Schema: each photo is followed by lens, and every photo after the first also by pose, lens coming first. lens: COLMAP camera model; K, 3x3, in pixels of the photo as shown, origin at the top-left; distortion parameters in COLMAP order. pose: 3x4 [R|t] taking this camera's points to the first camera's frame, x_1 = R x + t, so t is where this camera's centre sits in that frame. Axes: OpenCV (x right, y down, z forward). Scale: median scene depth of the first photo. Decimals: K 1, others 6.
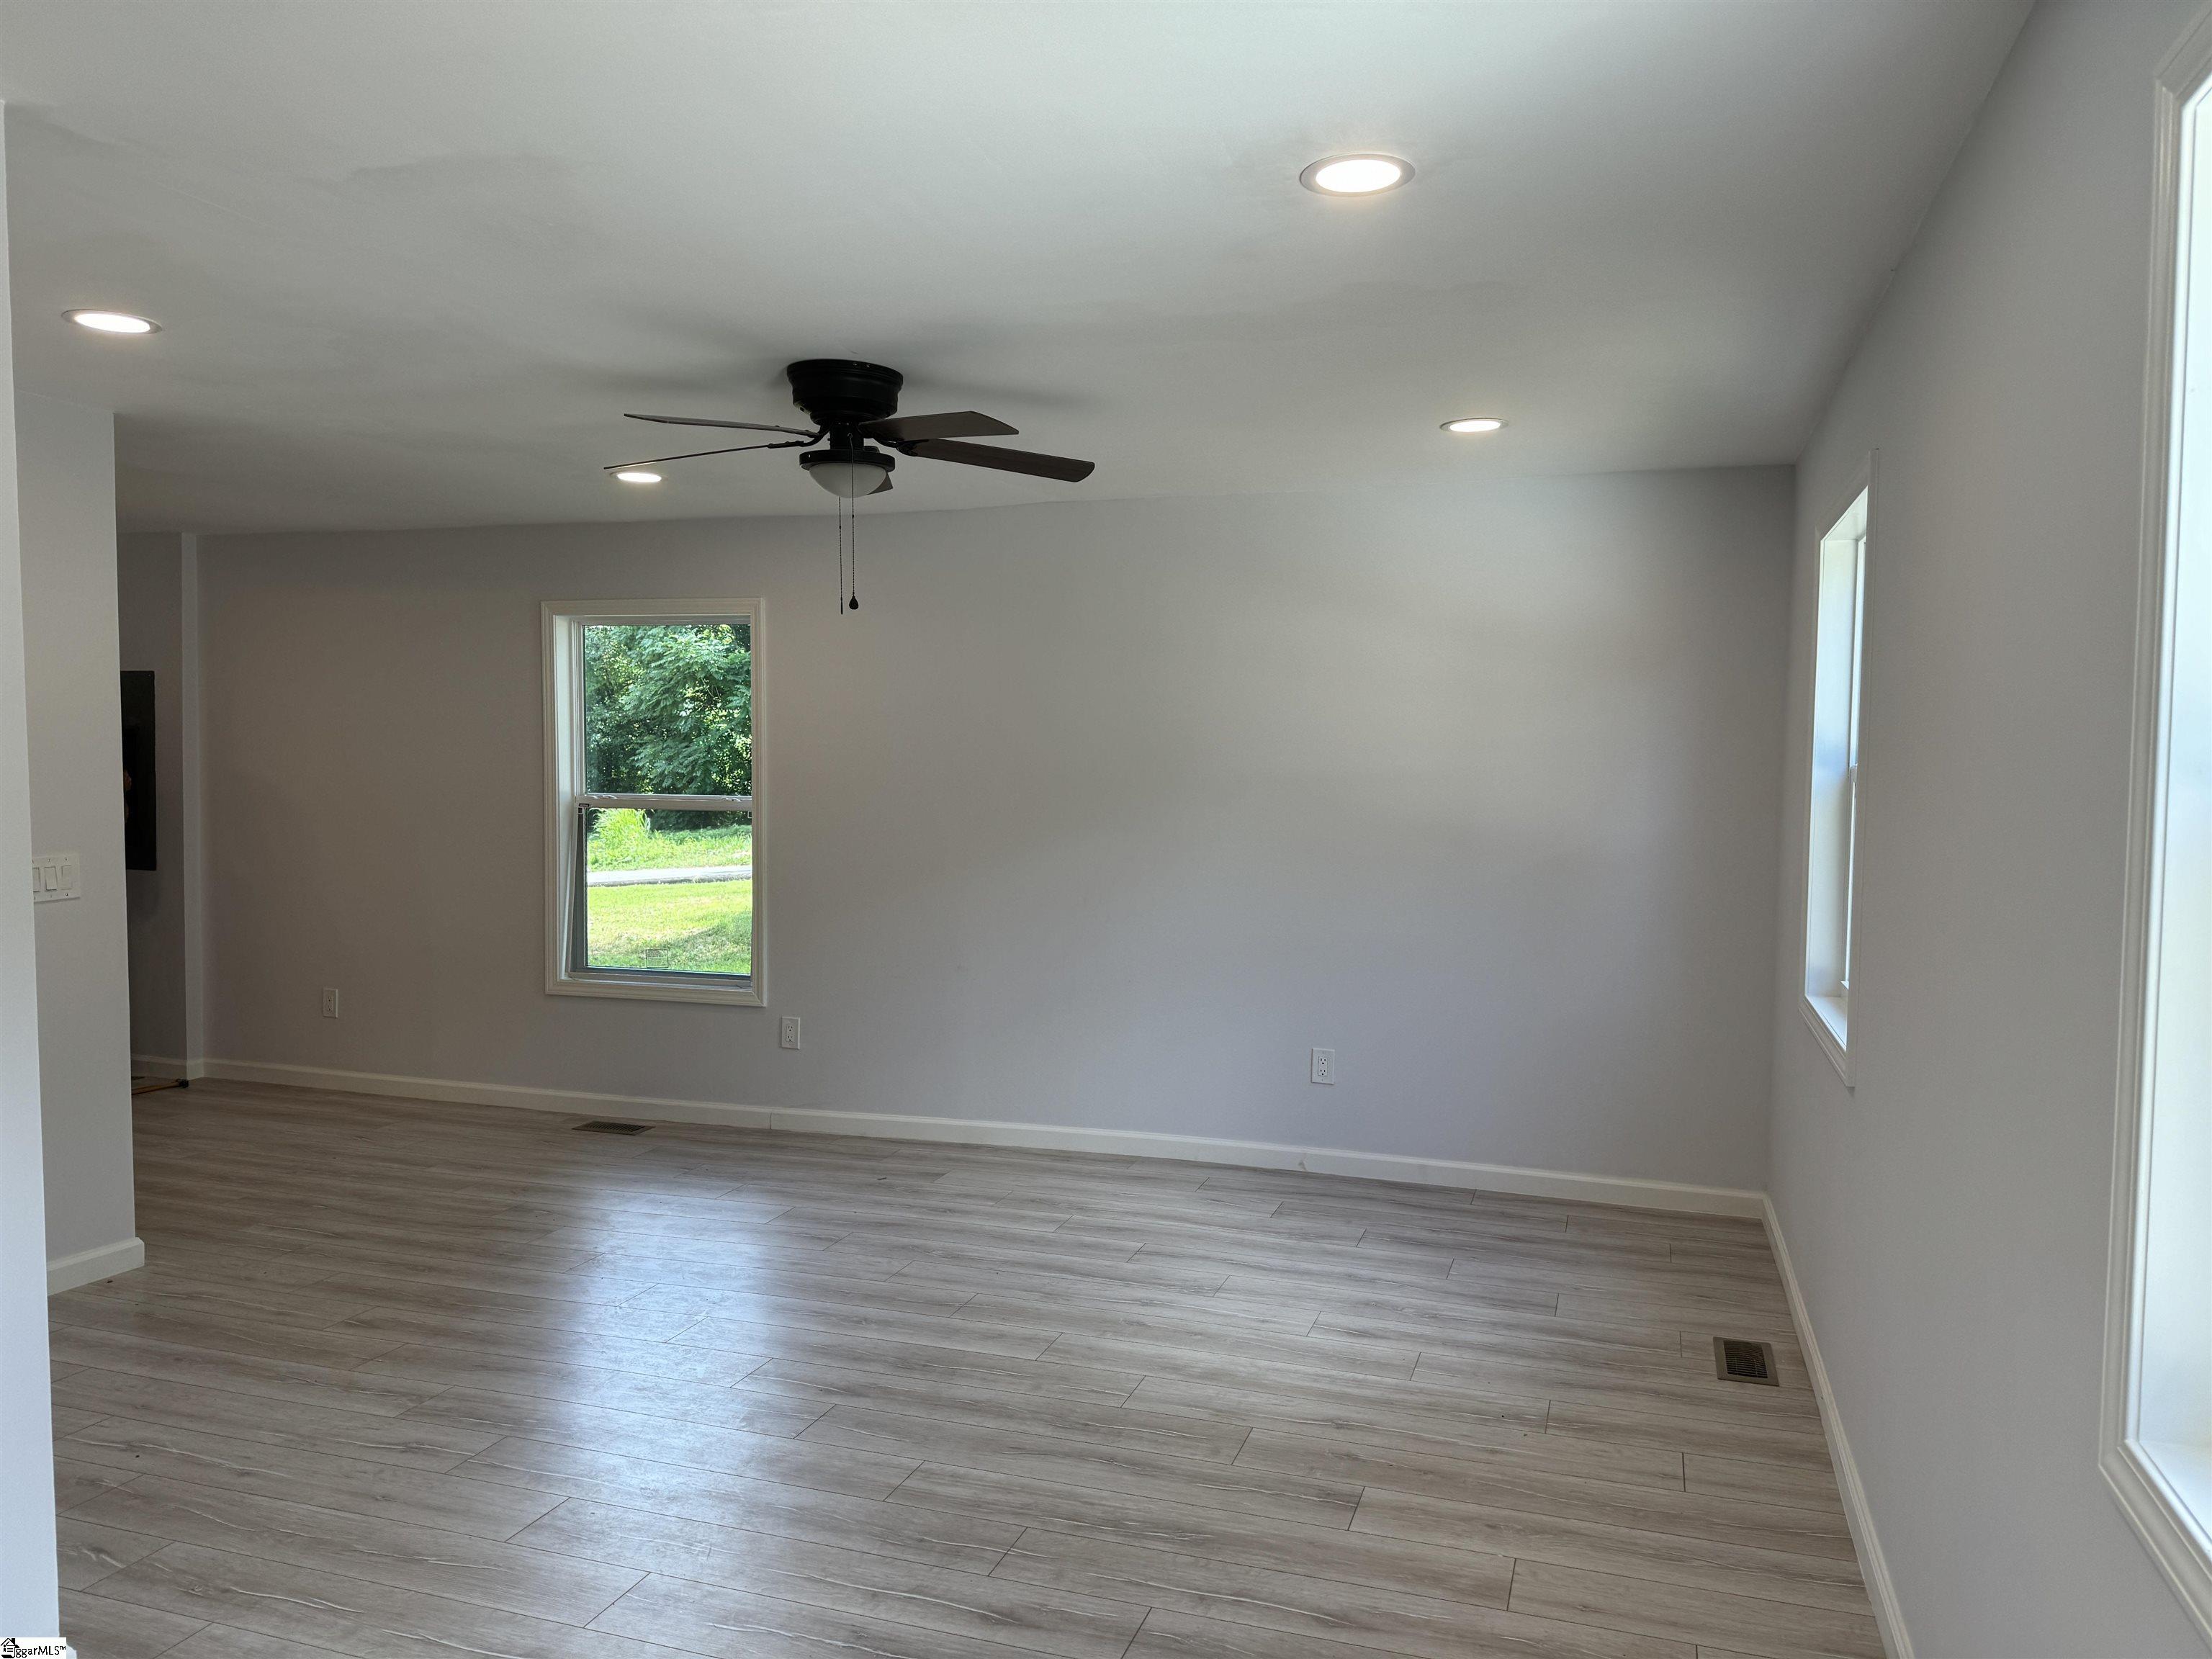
lens RADIAL K [[1587.9, 0, 1109.7], [0, 1587.9, 815.5], [0, 0, 1]] dist [0.126601, -0.187114]
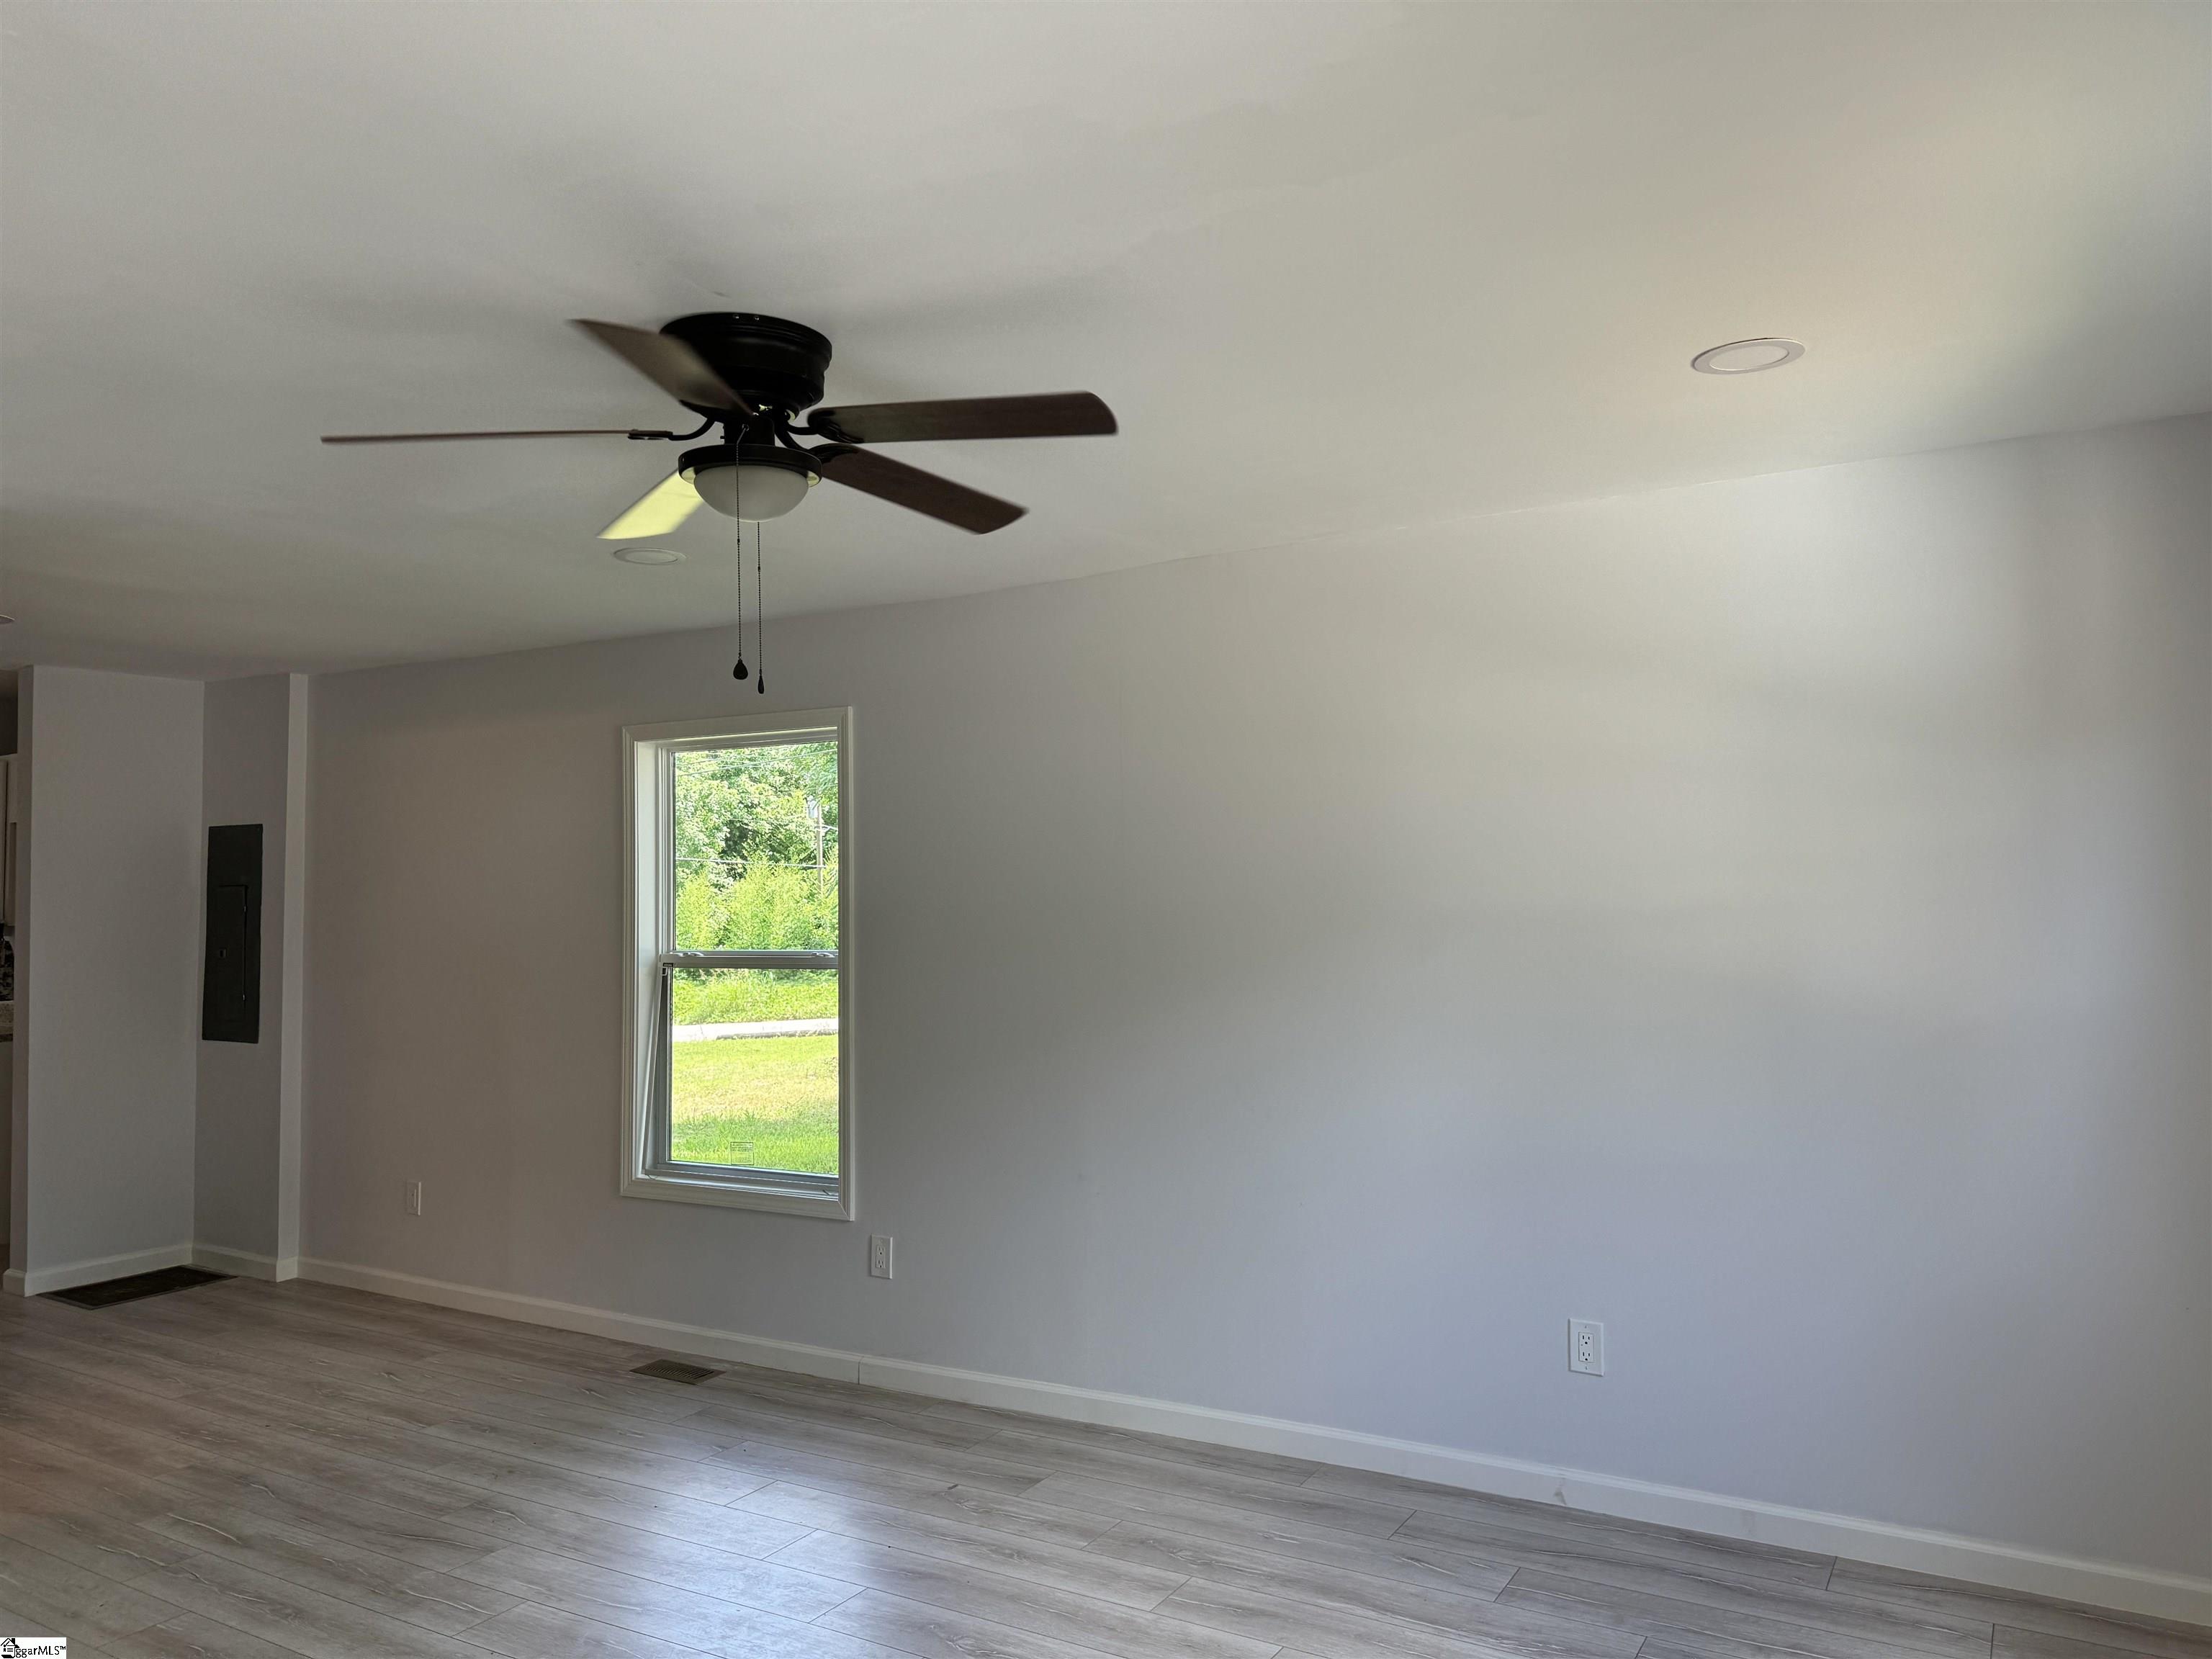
lens RADIAL K [[1561.0, 0, 1105.7], [0, 1561.0, 831.9], [0, 0, 1]] dist [0.053453, -0.084155]
pose [[0.975330, -0.033151, -0.218246, 0.087915], [0.016966, 0.996992, -0.075620, -0.011815], [0.220097, 0.070052, 0.972959, 0.298381]]
